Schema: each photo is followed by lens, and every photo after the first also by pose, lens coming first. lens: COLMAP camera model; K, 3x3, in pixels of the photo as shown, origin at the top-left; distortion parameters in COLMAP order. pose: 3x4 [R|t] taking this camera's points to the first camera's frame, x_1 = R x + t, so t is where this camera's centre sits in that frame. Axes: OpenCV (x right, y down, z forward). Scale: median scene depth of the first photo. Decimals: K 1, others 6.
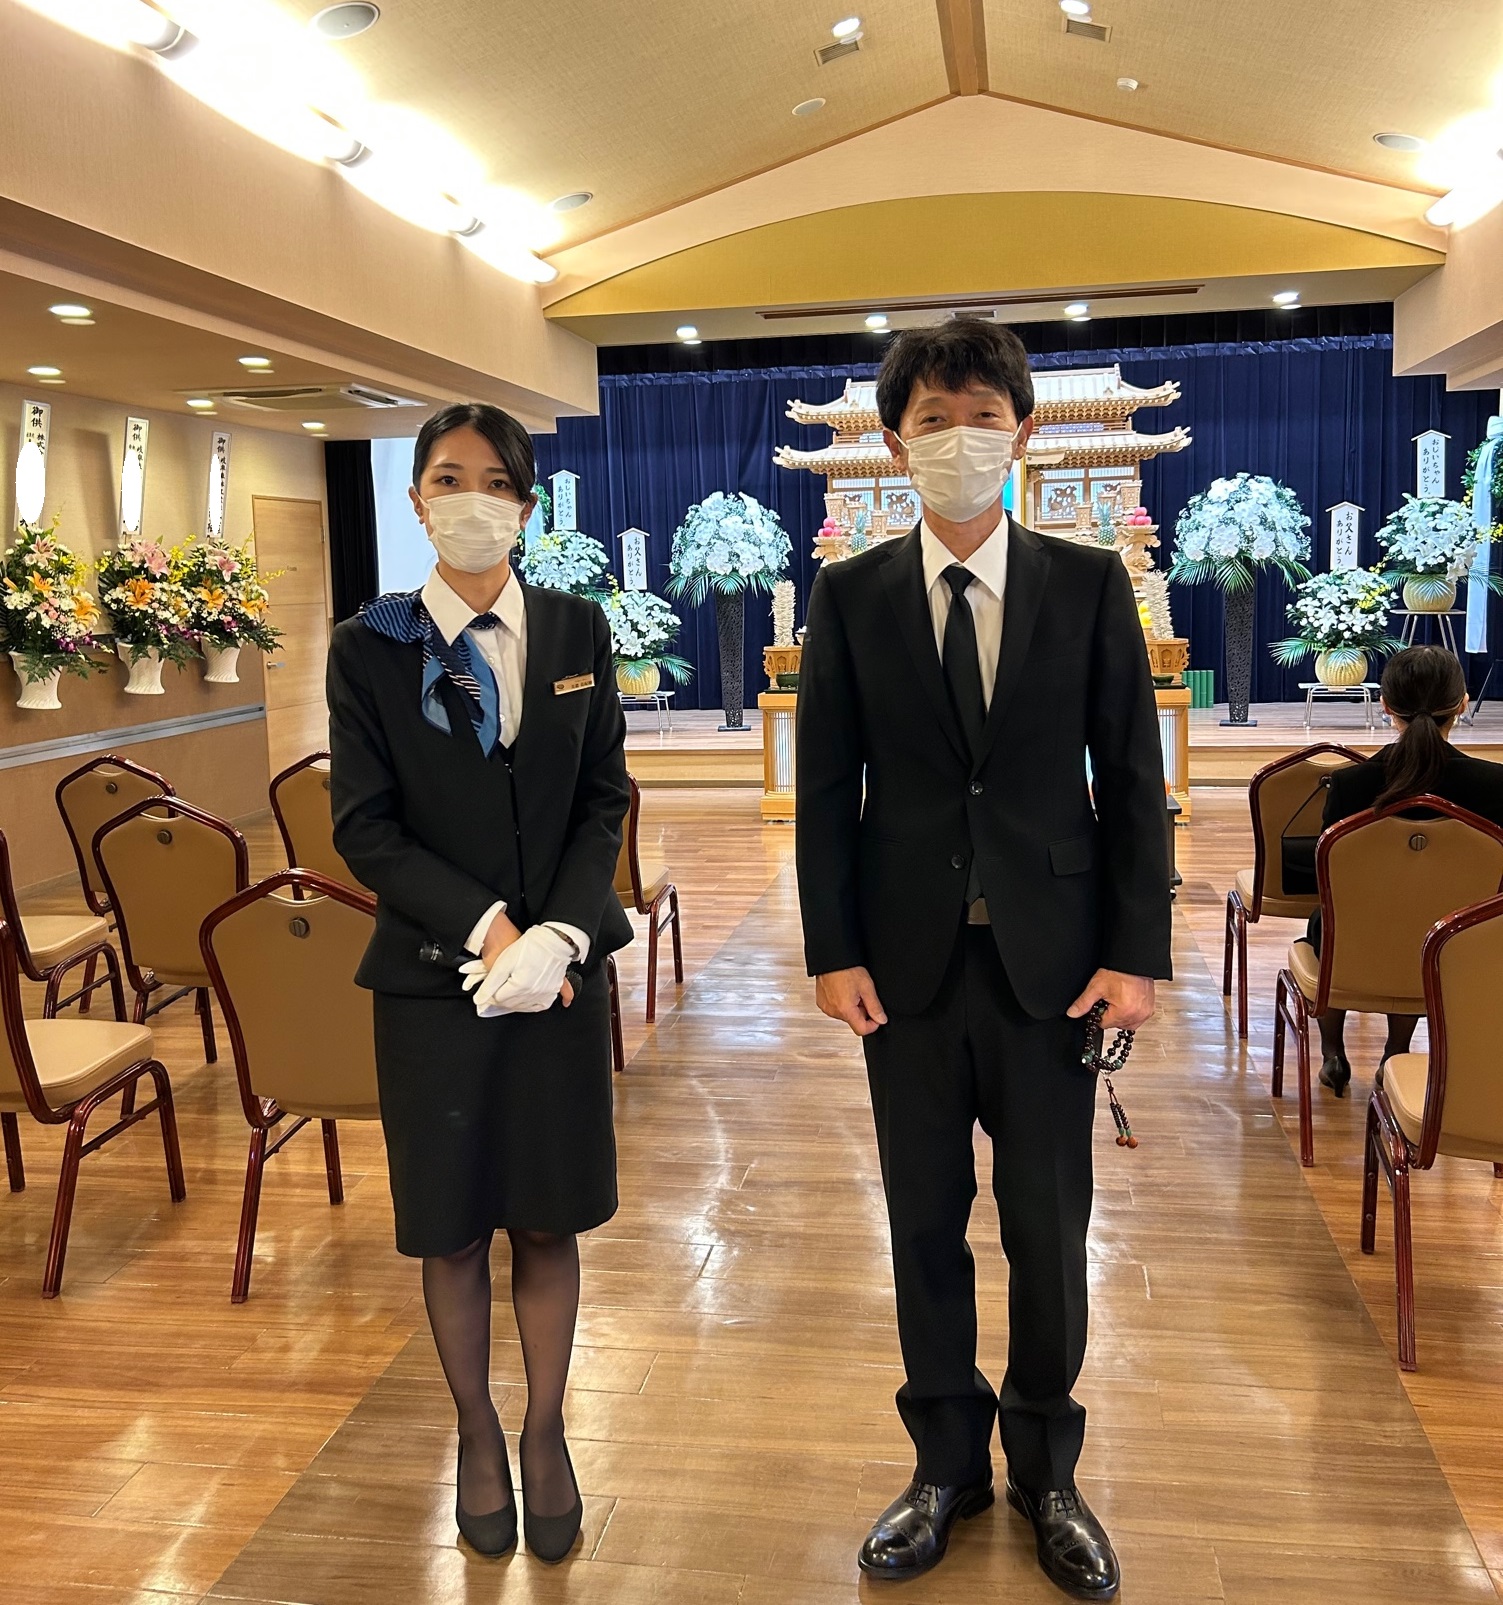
lens RADIAL K [[1516.3, 0, 751.5], [0, 1516.3, 802.5], [0, 0, 1]] dist [0.003406, 0.001726]
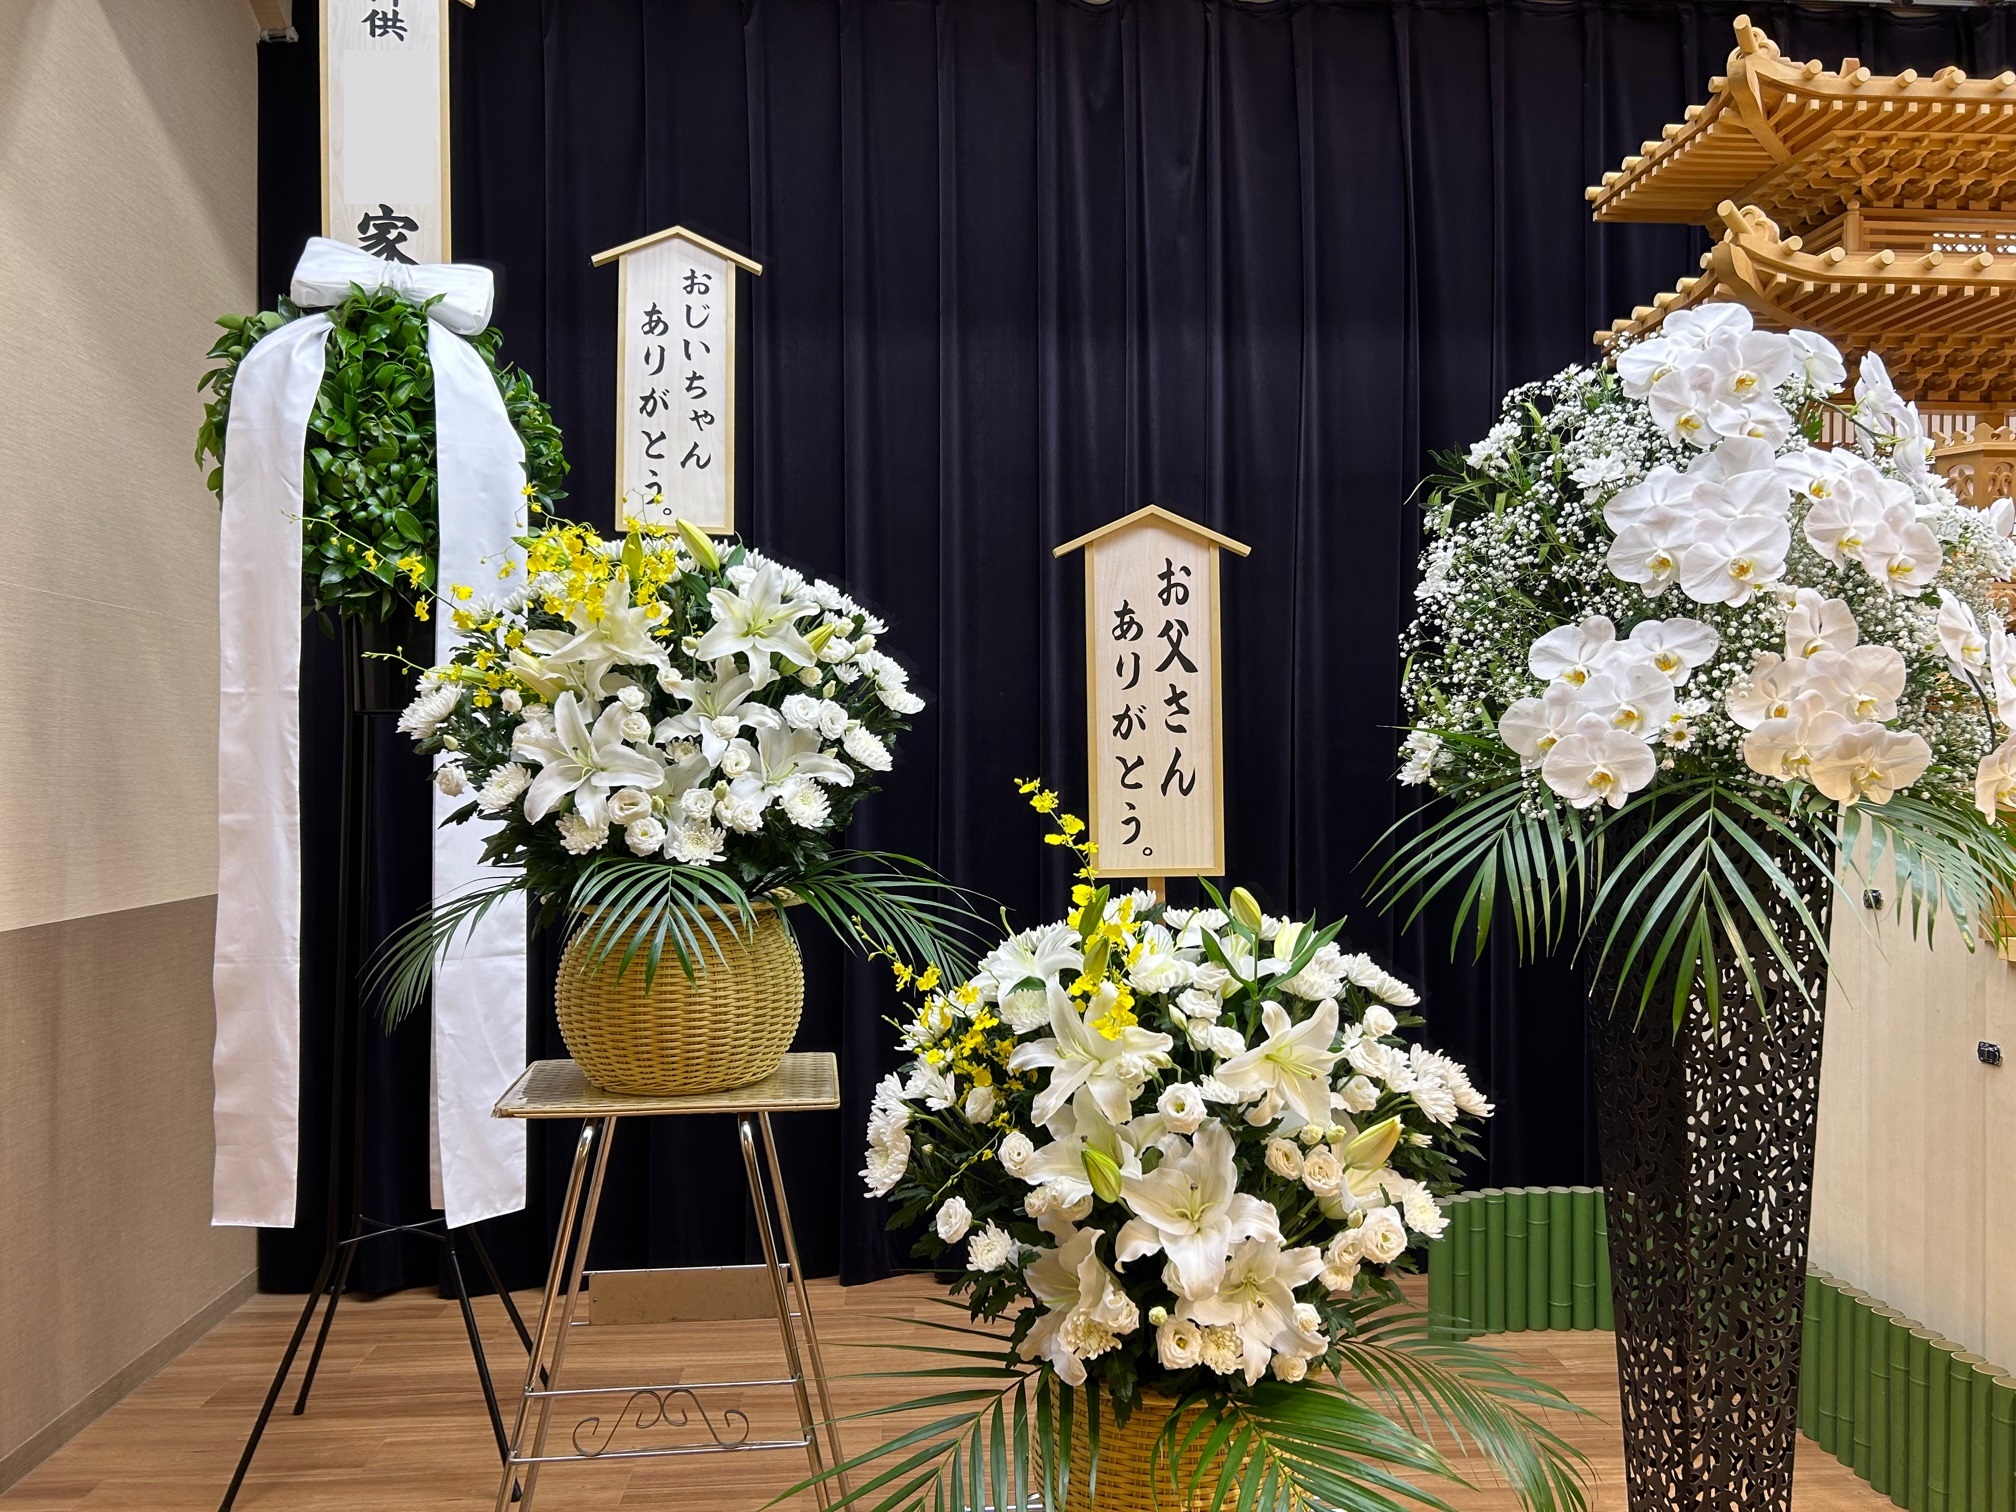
lens RADIAL K [[1514.8, 0, 1008.0], [0, 1514.8, 756.0], [0, 0, 1]] dist [0.026709, -0.004629]
pose [[0.973272, 0.024888, 0.228302, -0.127379], [0.009881, 0.988652, -0.149900, -0.127065], [-0.229442, 0.148149, 0.961981, 0.832184]]
